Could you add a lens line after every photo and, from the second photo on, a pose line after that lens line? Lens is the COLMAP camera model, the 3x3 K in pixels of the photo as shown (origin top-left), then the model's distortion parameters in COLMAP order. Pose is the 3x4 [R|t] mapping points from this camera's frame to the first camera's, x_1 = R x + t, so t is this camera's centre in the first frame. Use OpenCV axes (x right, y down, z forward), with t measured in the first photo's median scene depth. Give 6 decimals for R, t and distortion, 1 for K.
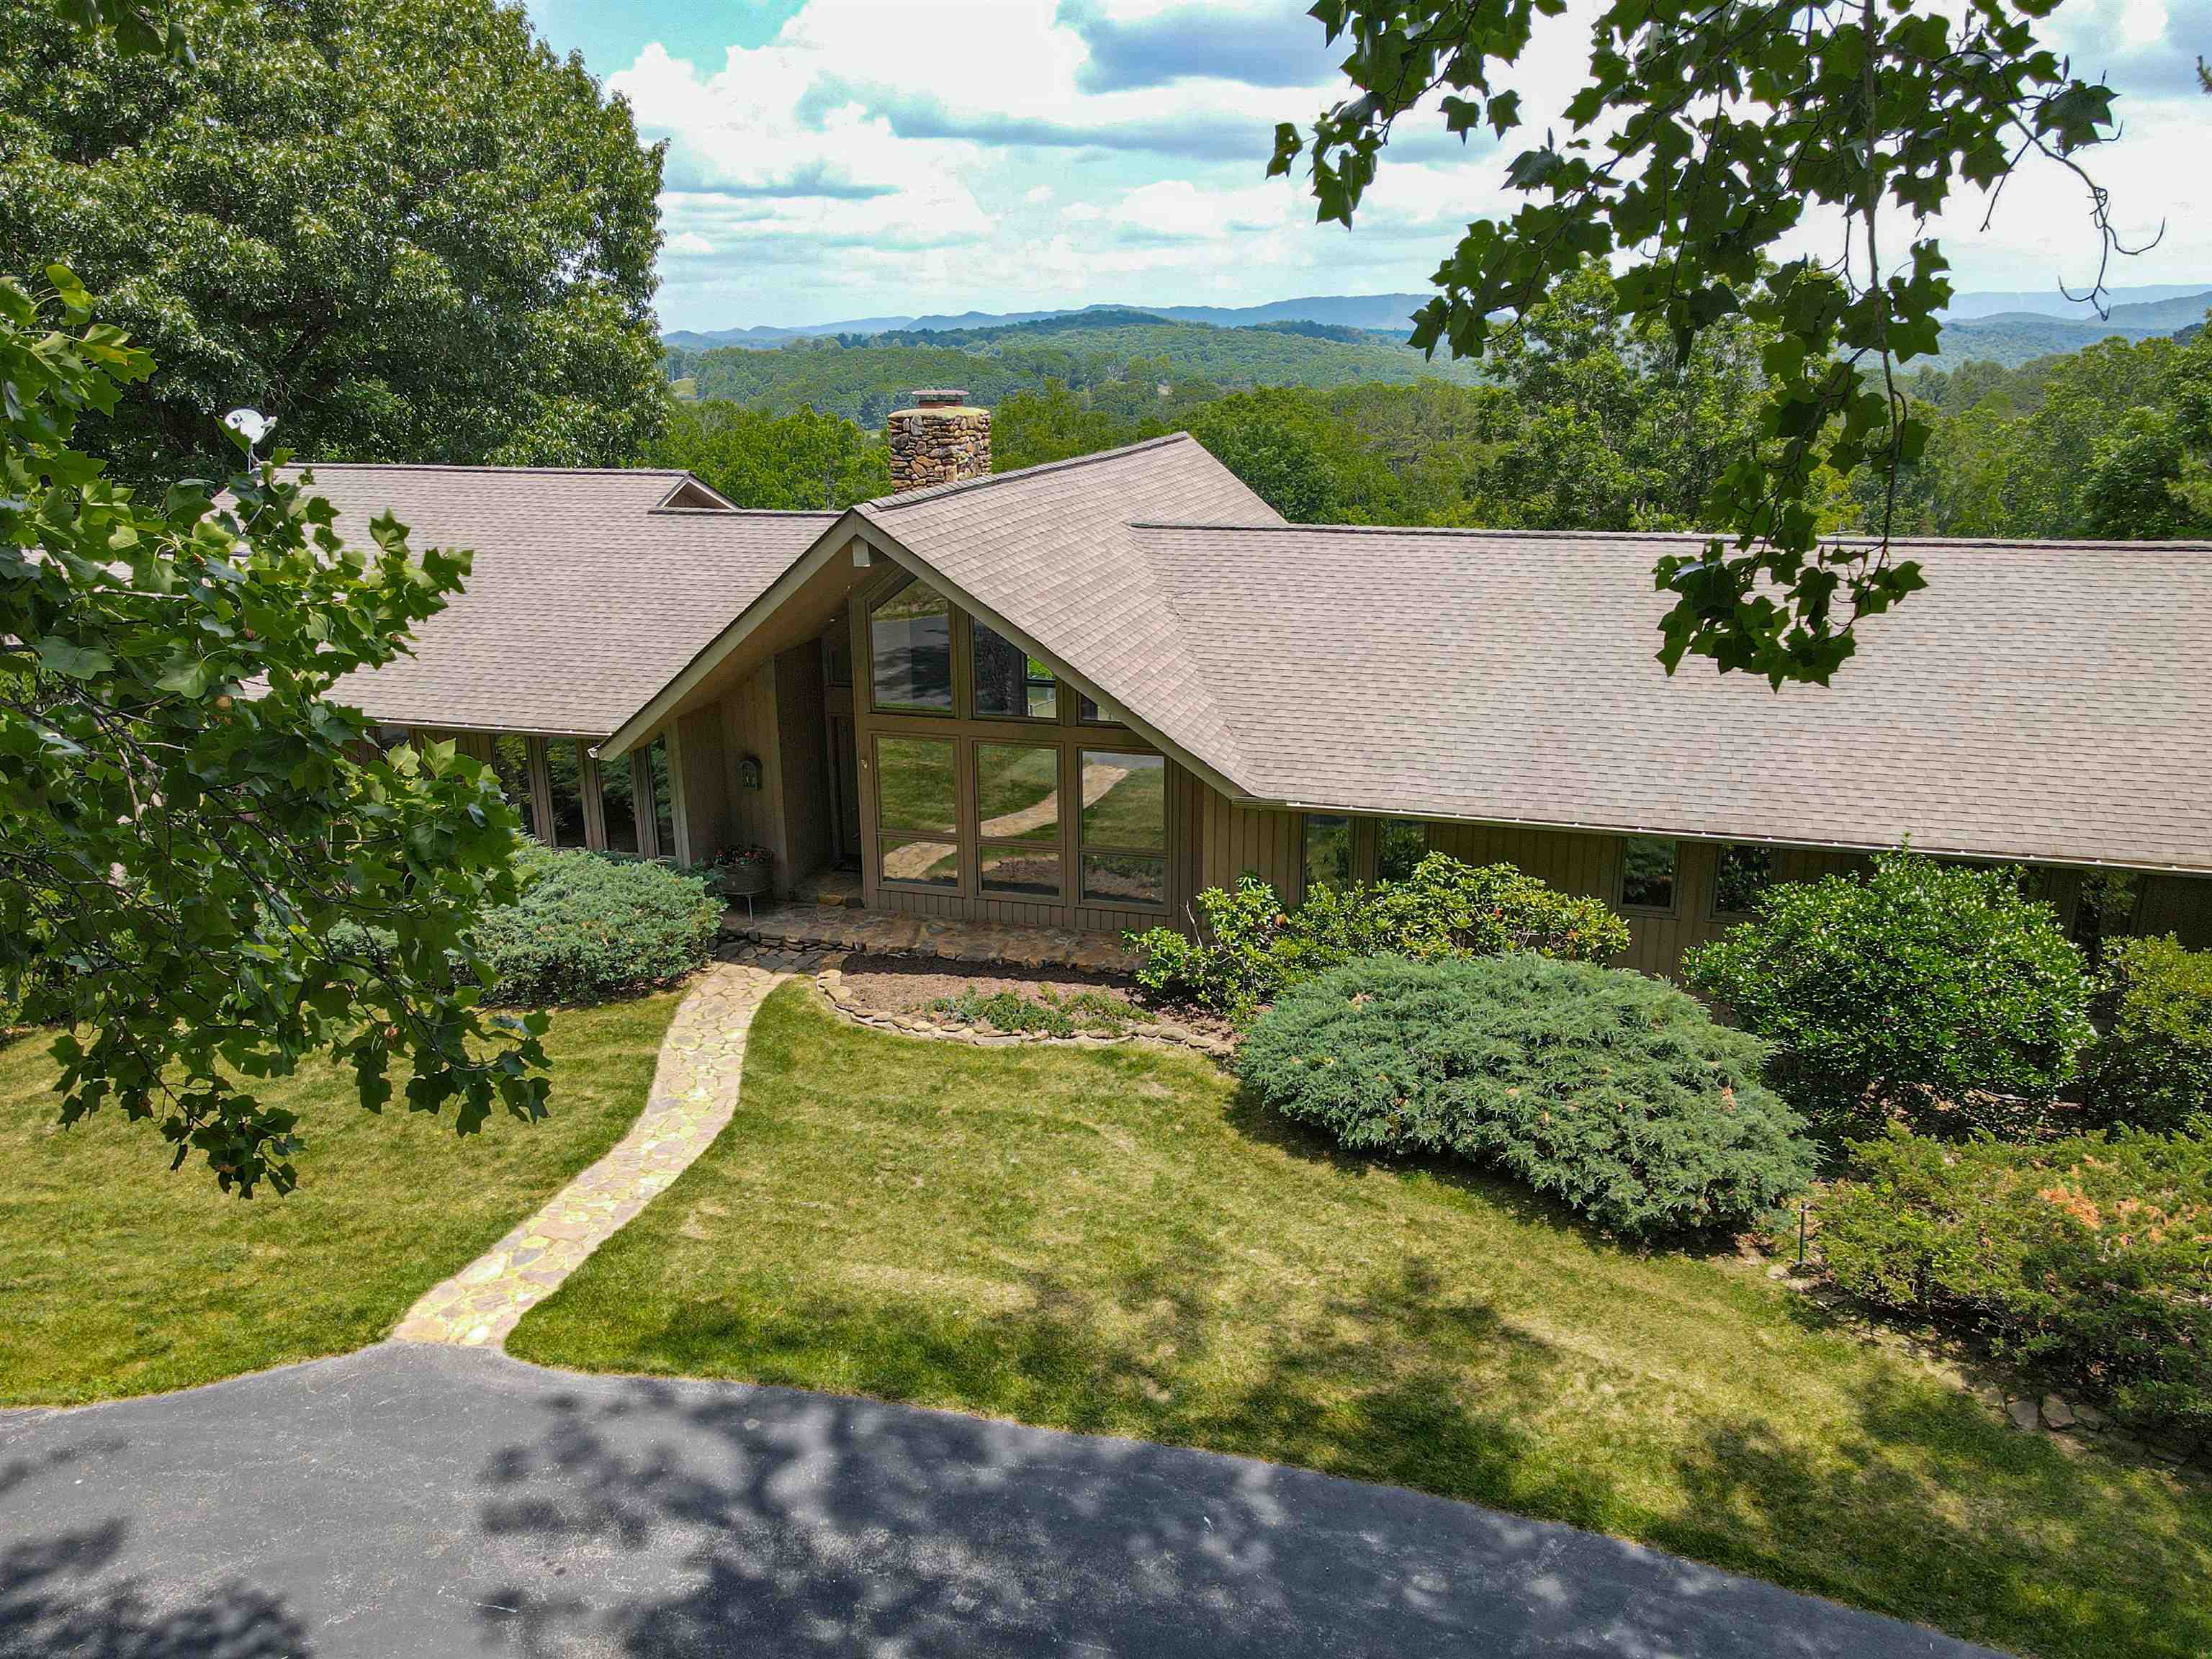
lens RADIAL K [[1613.7, 0, 1102.8], [0, 1613.7, 832.6], [0, 0, 1]] dist [0.002320, 0.027849]
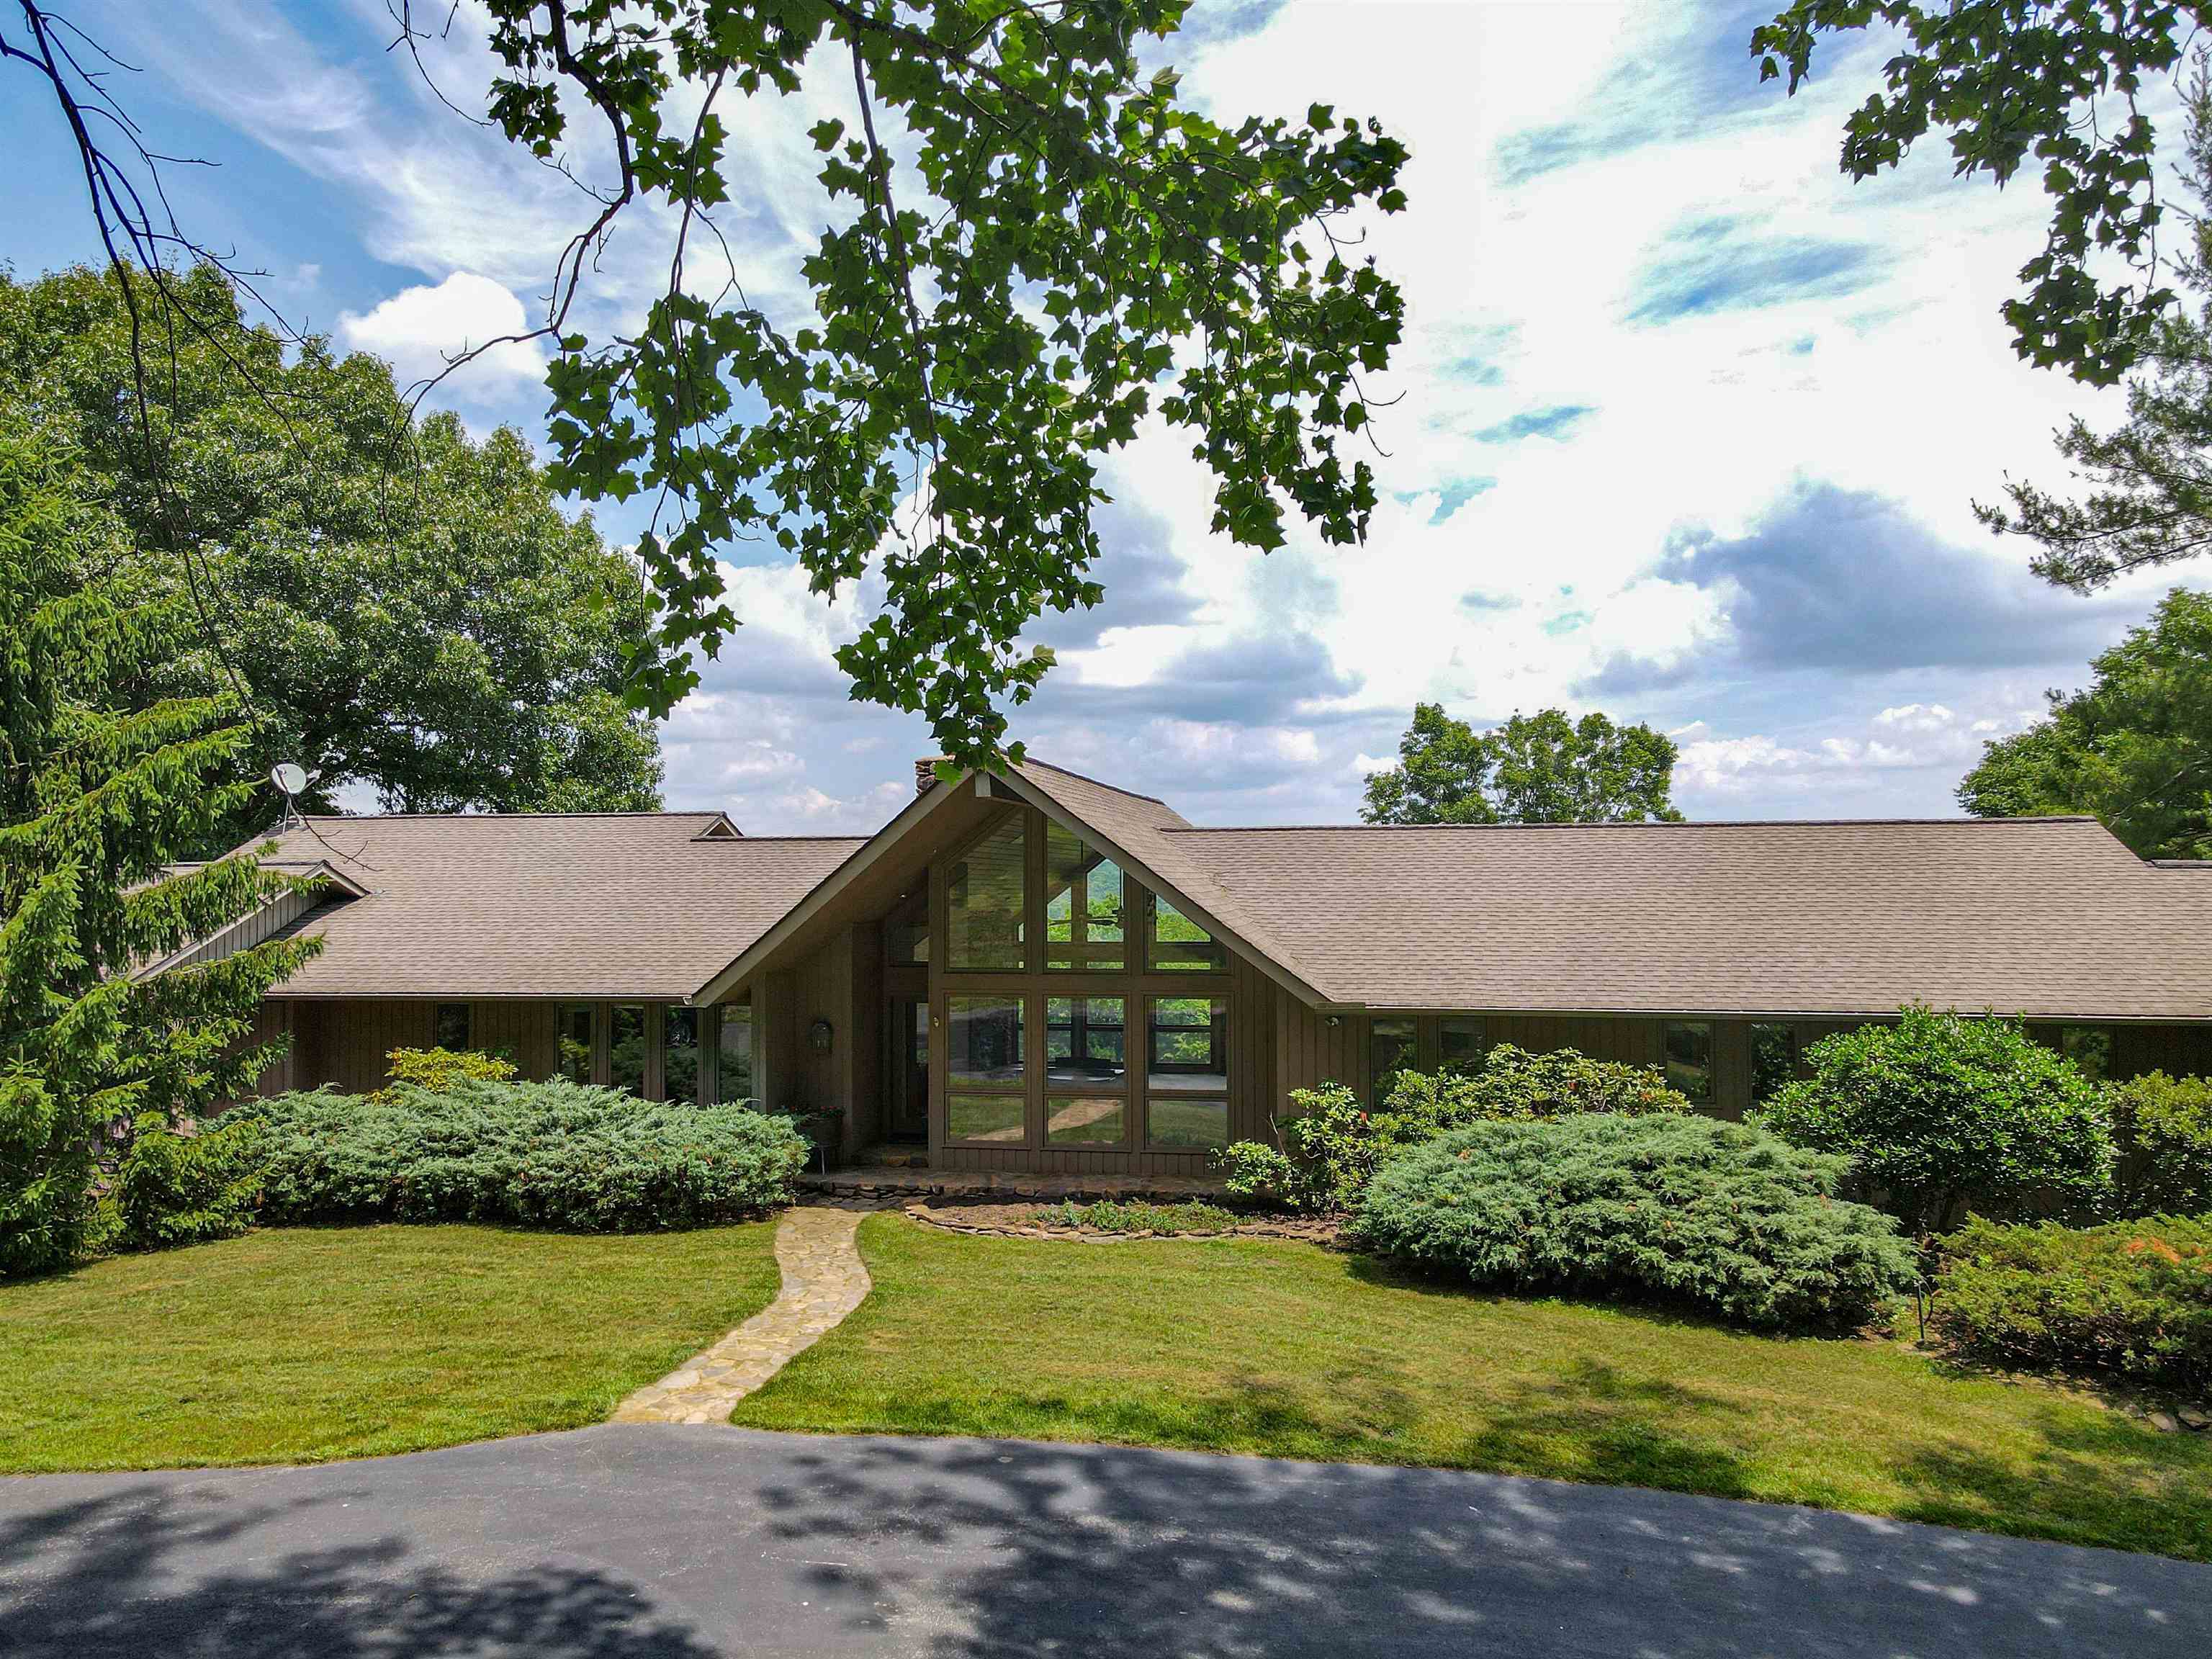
lens RADIAL K [[1602.7, 0, 1106.0], [0, 1602.7, 829.5], [0, 0, 1]] dist [0.014974, 0.012761]
pose [[0.994500, 0.008123, 0.104418, -0.209328], [0.025639, 0.947771, -0.317919, 0.249201], [-0.101547, 0.318848, 0.942350, -0.065209]]
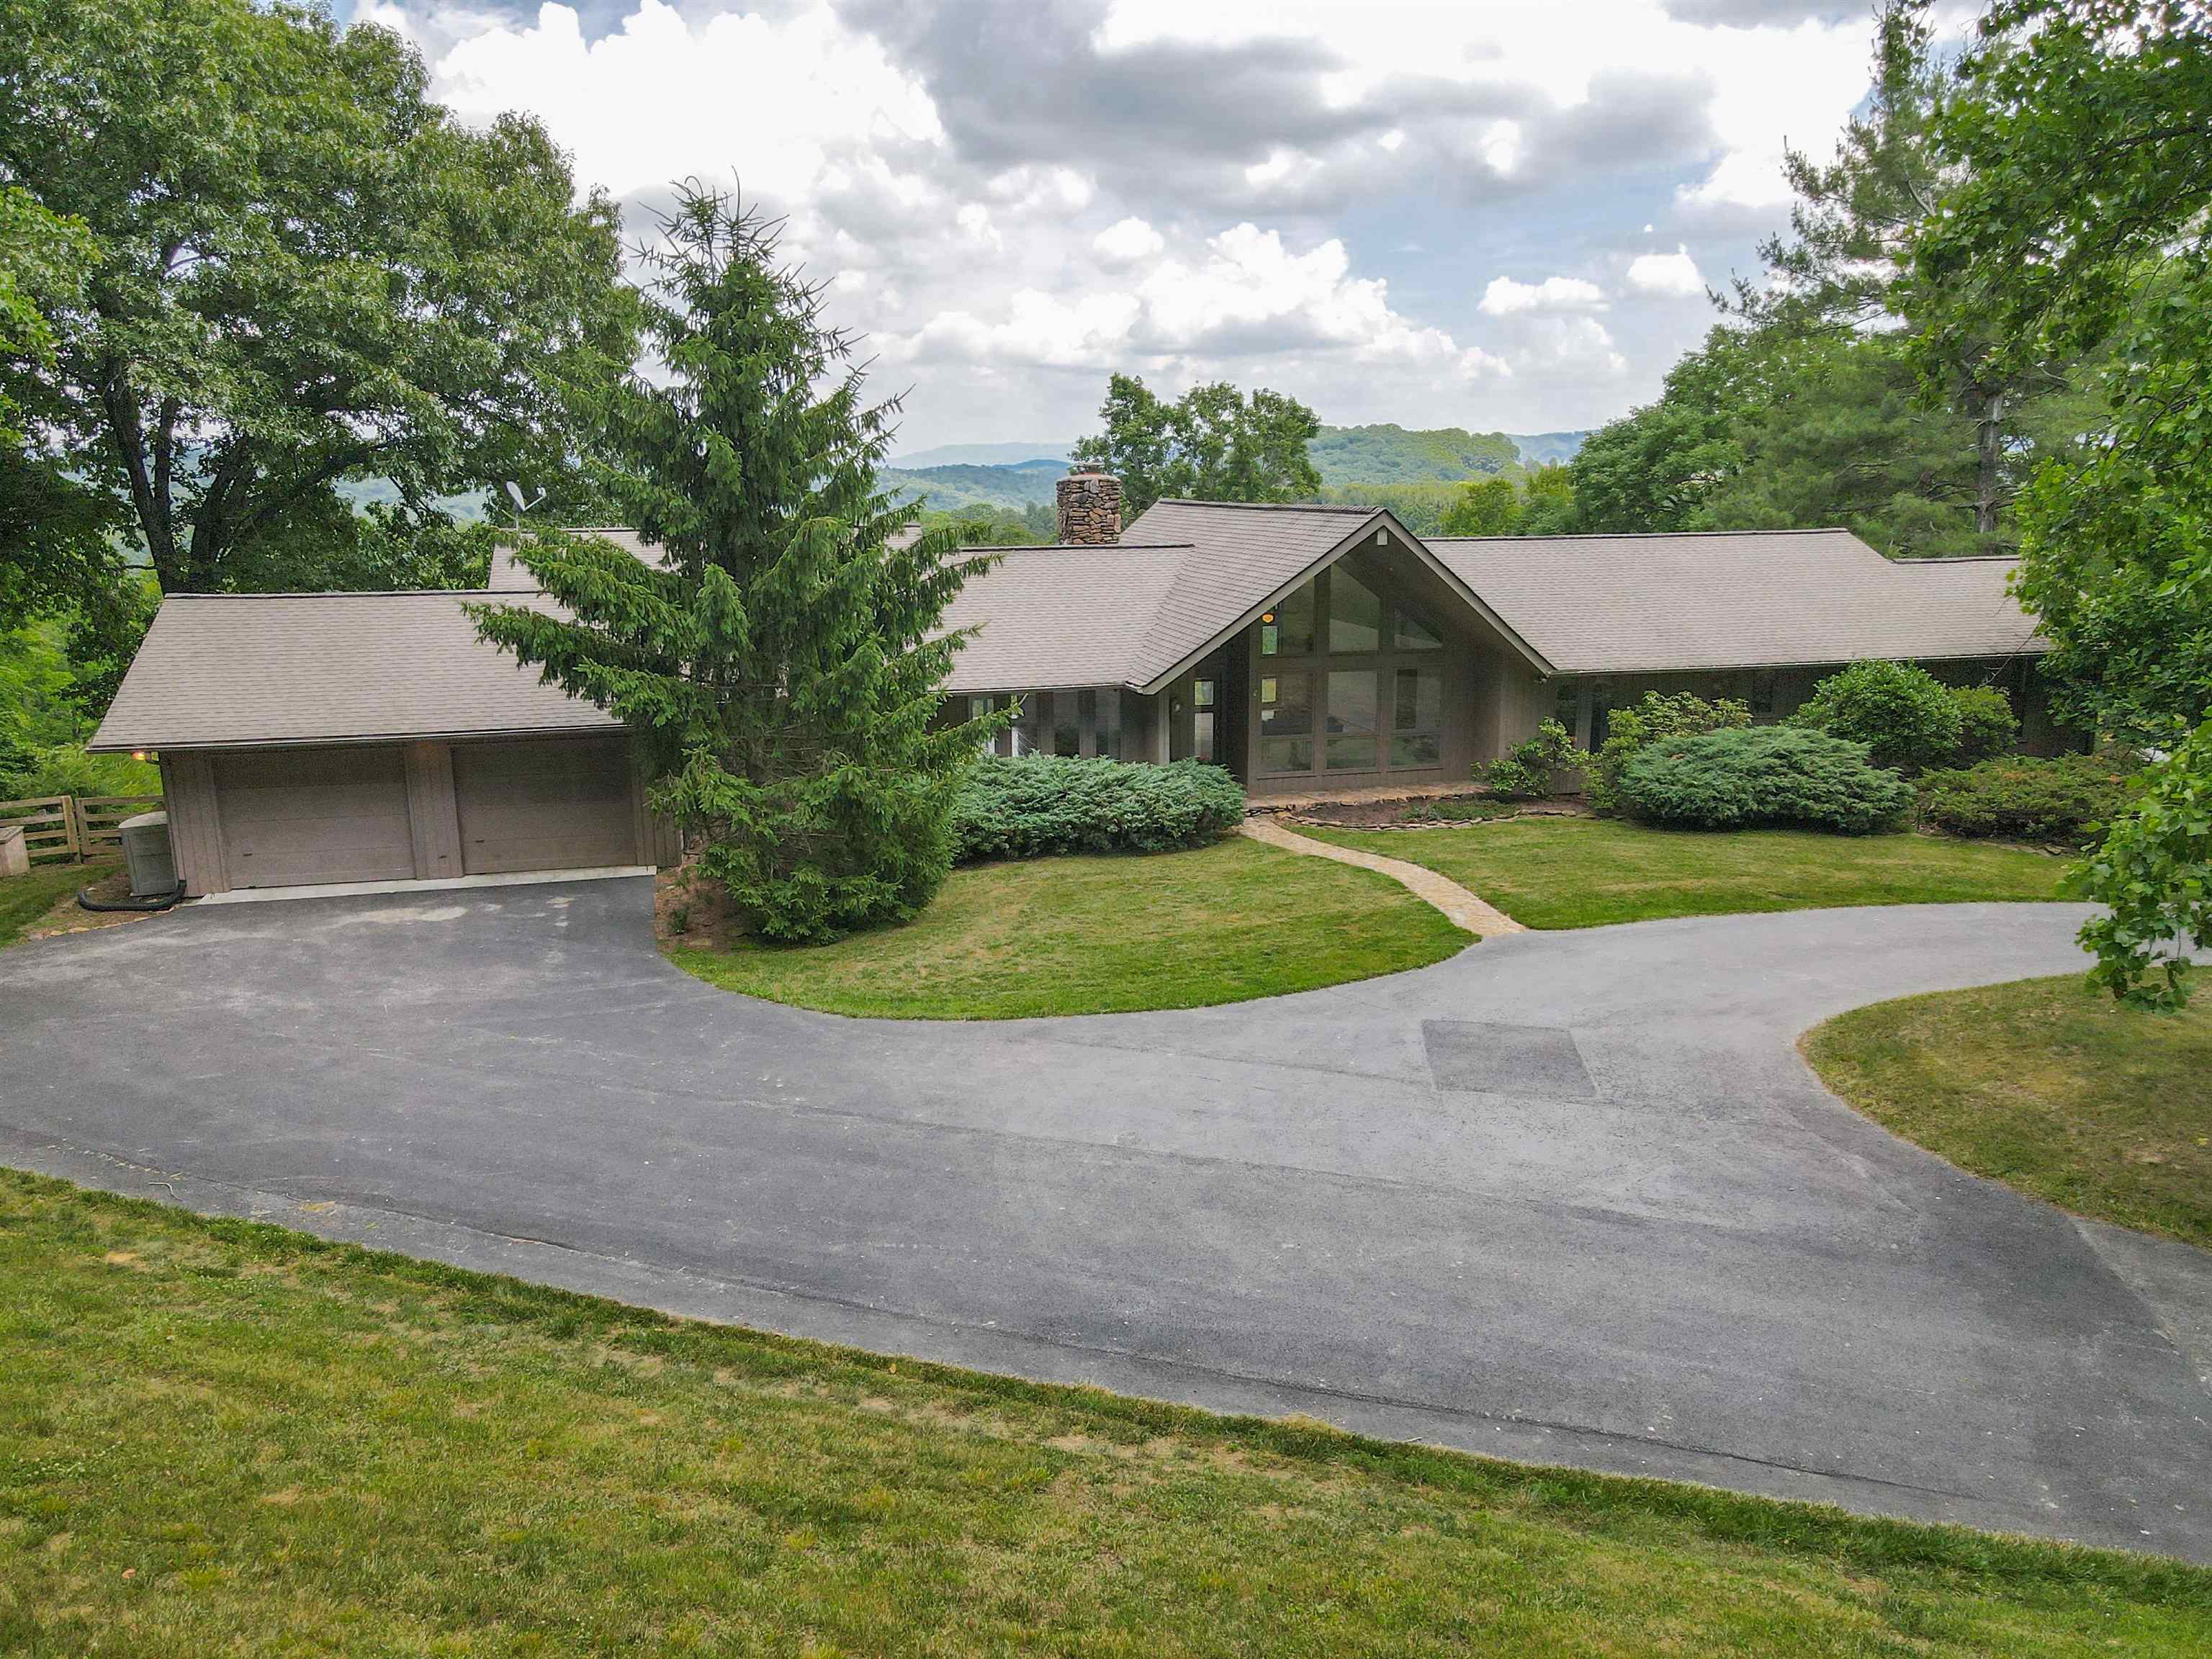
lens RADIAL K [[1613.7, 0, 1102.8], [0, 1613.7, 832.6], [0, 0, 1]] dist [0.002320, 0.027849]
pose [[0.863292, -0.107413, 0.493142, -1.451484], [0.145835, 0.988500, -0.039990, 0.179159], [-0.483176, 0.106440, 0.869029, -0.325312]]
